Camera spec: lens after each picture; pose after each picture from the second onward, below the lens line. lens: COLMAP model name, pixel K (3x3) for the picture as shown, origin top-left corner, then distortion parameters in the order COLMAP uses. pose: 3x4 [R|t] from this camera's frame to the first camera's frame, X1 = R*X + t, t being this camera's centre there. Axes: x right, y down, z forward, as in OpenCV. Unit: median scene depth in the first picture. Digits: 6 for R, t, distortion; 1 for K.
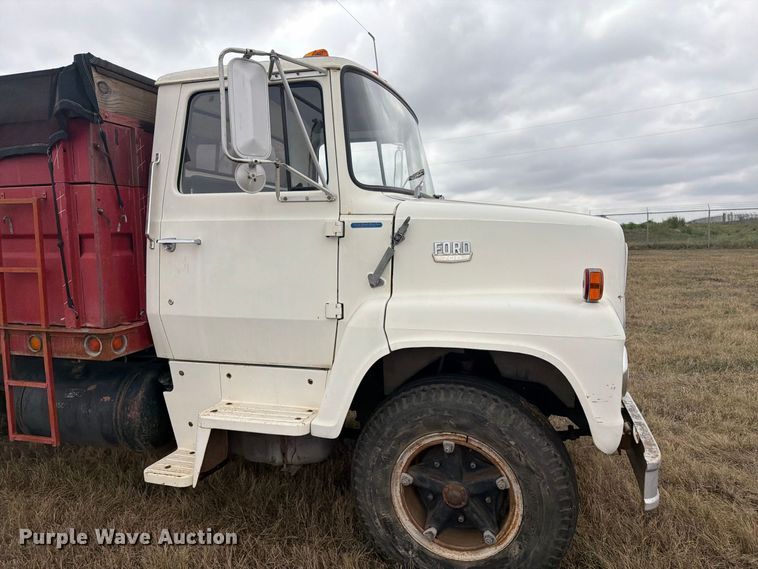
lens RADIAL K [[527.3, 0, 373.6], [0, 527.3, 283.7], [0, 0, 1]] dist [0.097084, -0.137328]
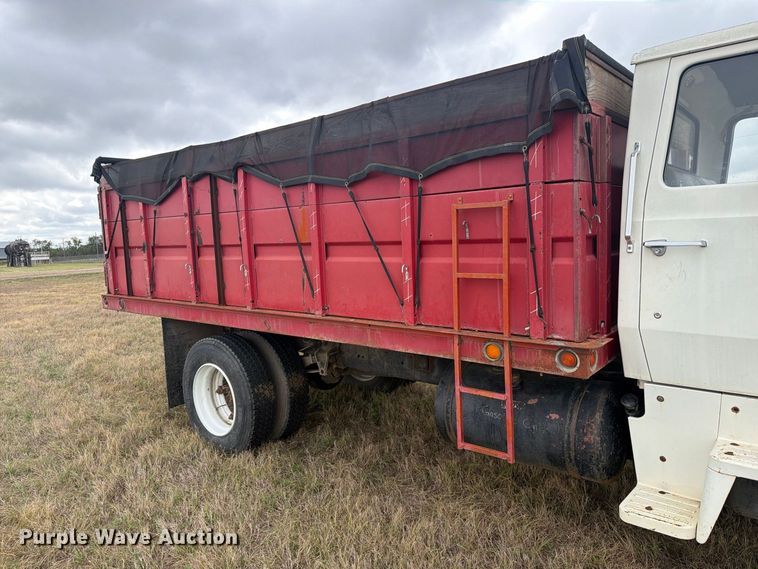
lens RADIAL K [[527.3, 0, 373.6], [0, 527.3, 283.7], [0, 0, 1]] dist [0.097084, -0.137328]
pose [[0.913896, 0.017590, -0.405568, -0.462936], [-0.017220, 0.999841, 0.004563, -0.012484], [0.405584, 0.002814, 0.914053, 0.041610]]
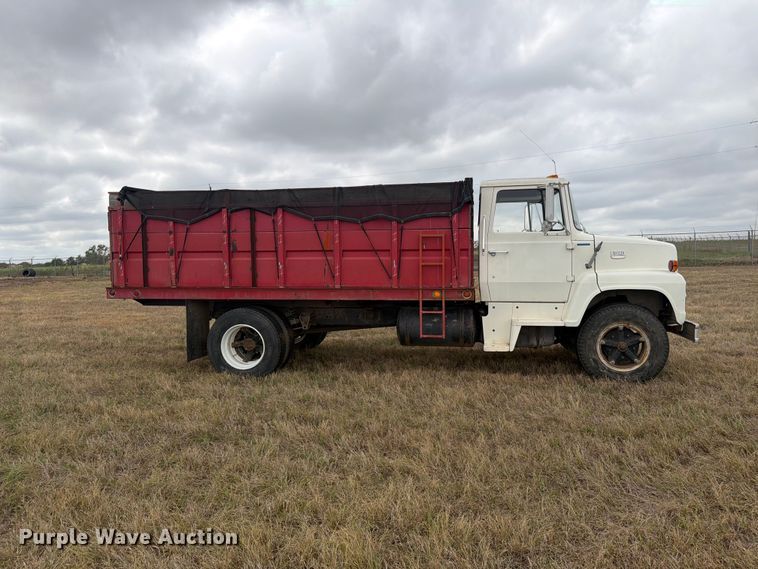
lens RADIAL K [[527.3, 0, 373.6], [0, 527.3, 283.7], [0, 0, 1]] dist [0.097084, -0.137328]
pose [[0.994234, -0.005596, 0.107086, -1.212191], [0.009727, 0.999227, -0.038084, 0.154929], [-0.106790, 0.038906, 0.993520, -1.354415]]
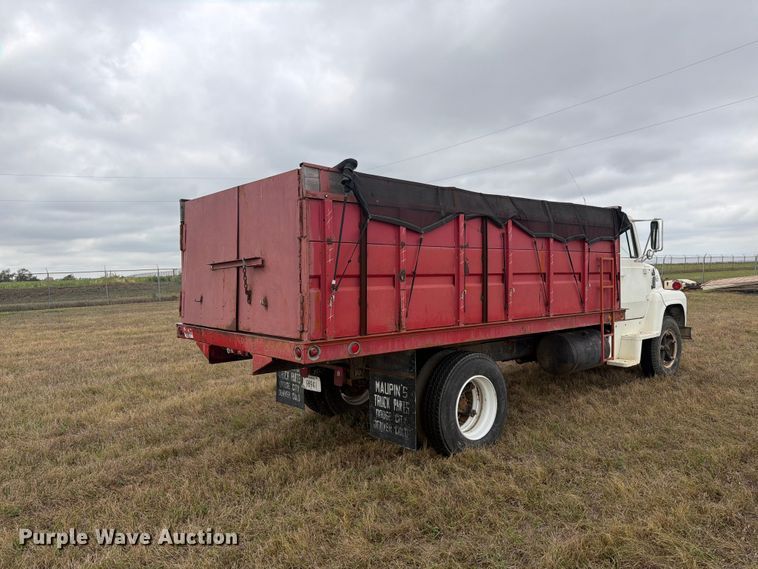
lens RADIAL K [[527.3, 0, 373.6], [0, 527.3, 283.7], [0, 0, 1]] dist [0.097084, -0.137328]
pose [[0.554779, -0.007889, 0.831960, -3.349067], [0.087174, 0.995002, -0.048695, -0.016543], [-0.827418, 0.099541, 0.552695, 0.559155]]
